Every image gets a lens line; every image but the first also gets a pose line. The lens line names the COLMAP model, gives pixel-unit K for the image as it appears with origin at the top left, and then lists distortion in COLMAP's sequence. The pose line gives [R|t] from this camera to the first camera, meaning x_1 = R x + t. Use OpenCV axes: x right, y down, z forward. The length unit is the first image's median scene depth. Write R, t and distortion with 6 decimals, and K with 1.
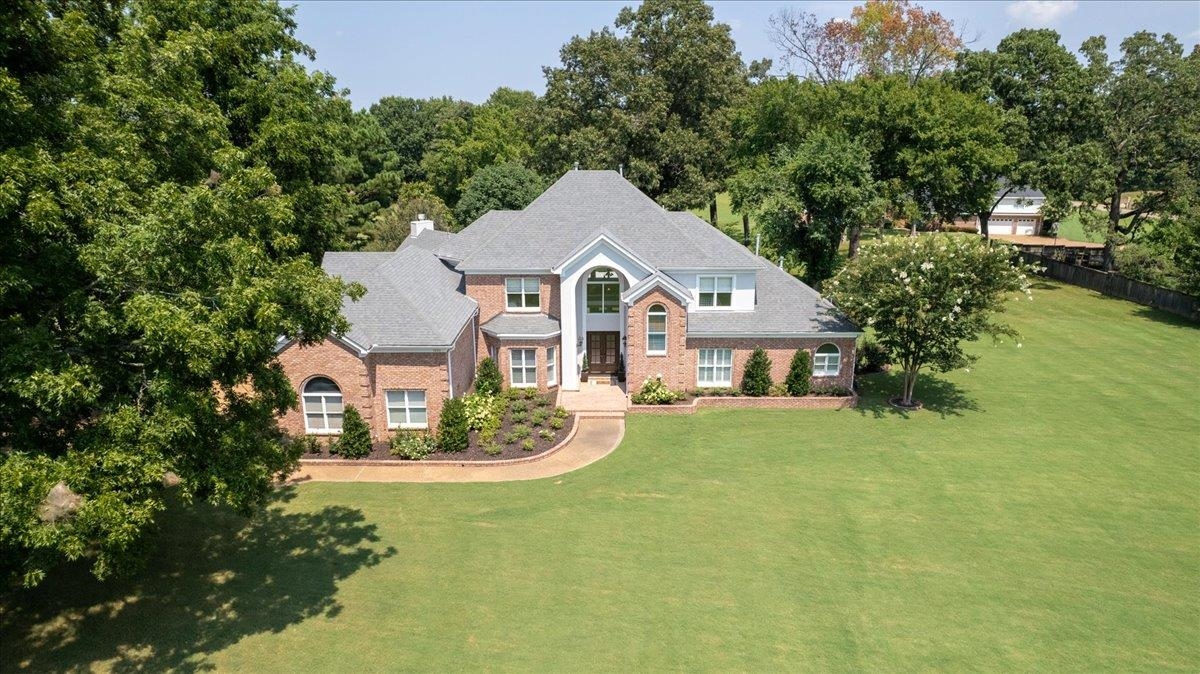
lens RADIAL K [[814.2, 0, 600.0], [0, 814.2, 337.0], [0, 0, 1]] dist [-0.047549, -0.000463]
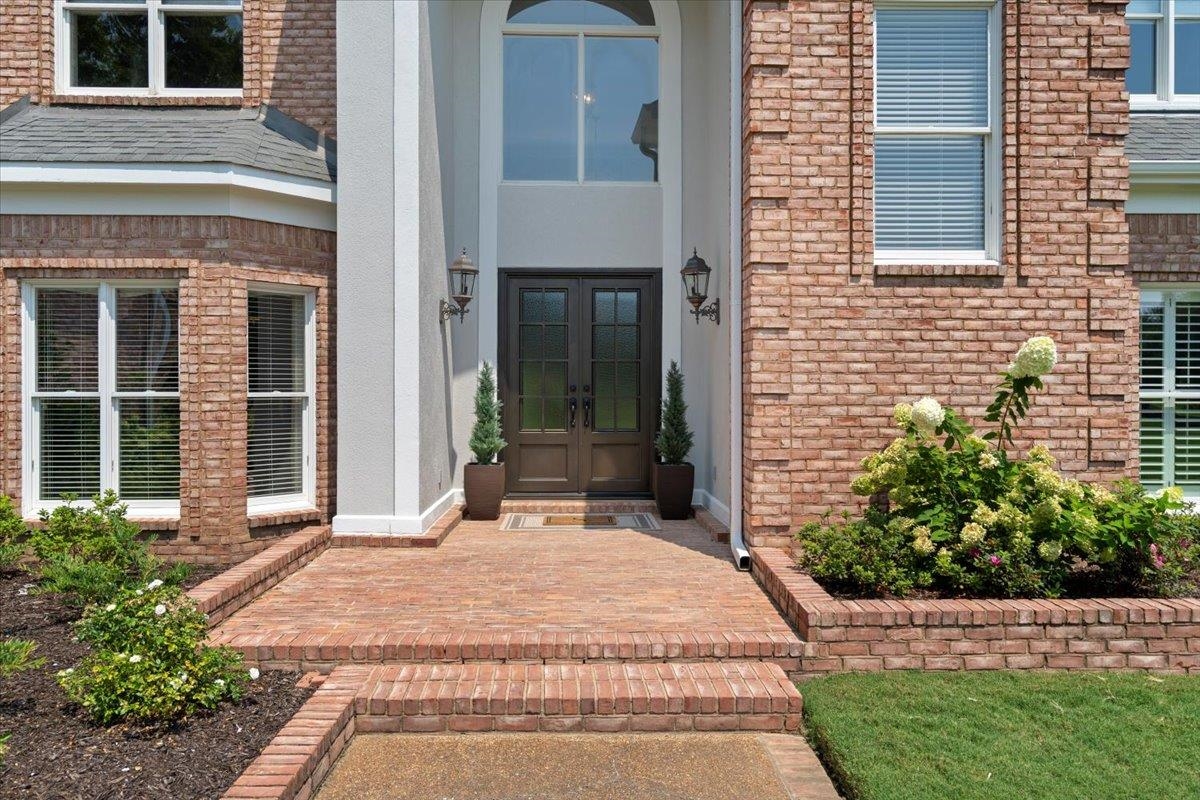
lens RADIAL K [[823.6, 0, 592.9], [0, 823.6, 397.0], [0, 0, 1]] dist [0.002518, 0.001504]
pose [[0.999398, 0.004707, 0.034383, 0.000107], [0.004515, 0.964709, -0.263281, 0.083641], [-0.034409, 0.263278, 0.964106, 0.849681]]
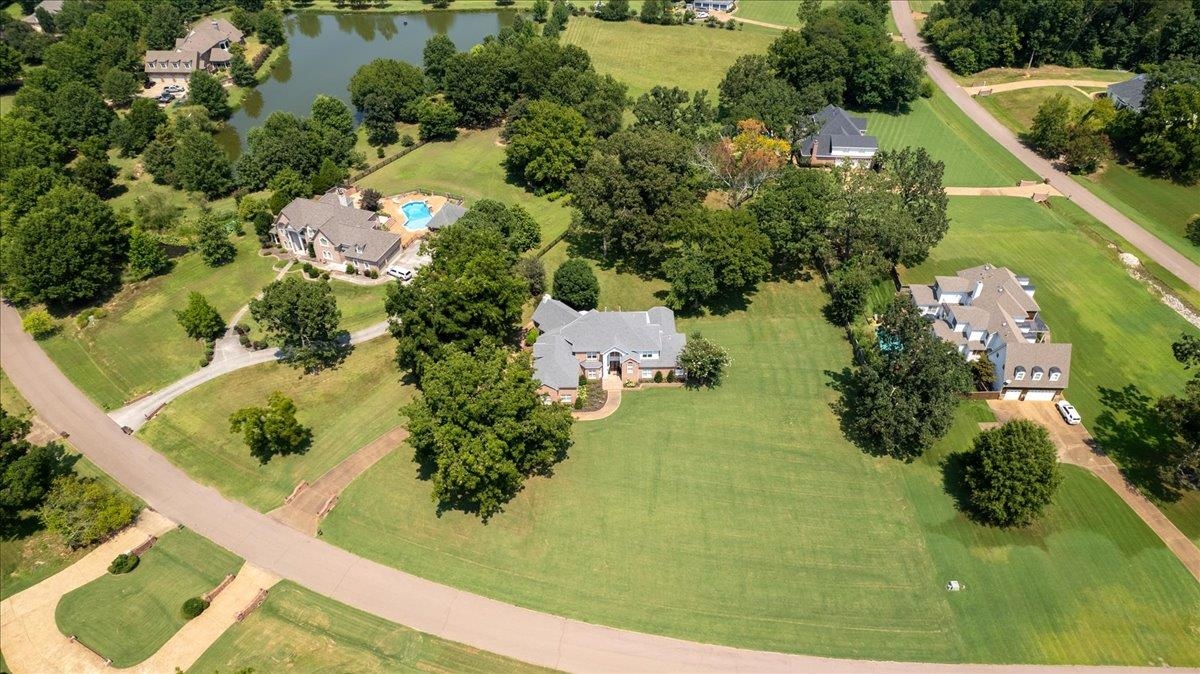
lens RADIAL K [[814.2, 0, 600.0], [0, 814.2, 337.0], [0, 0, 1]] dist [-0.047549, -0.000463]
pose [[0.999874, -0.015828, 0.001306, -0.064061], [0.014144, 0.924841, 0.380092, -1.463708], [-0.007224, -0.380026, 0.924948, -2.210625]]
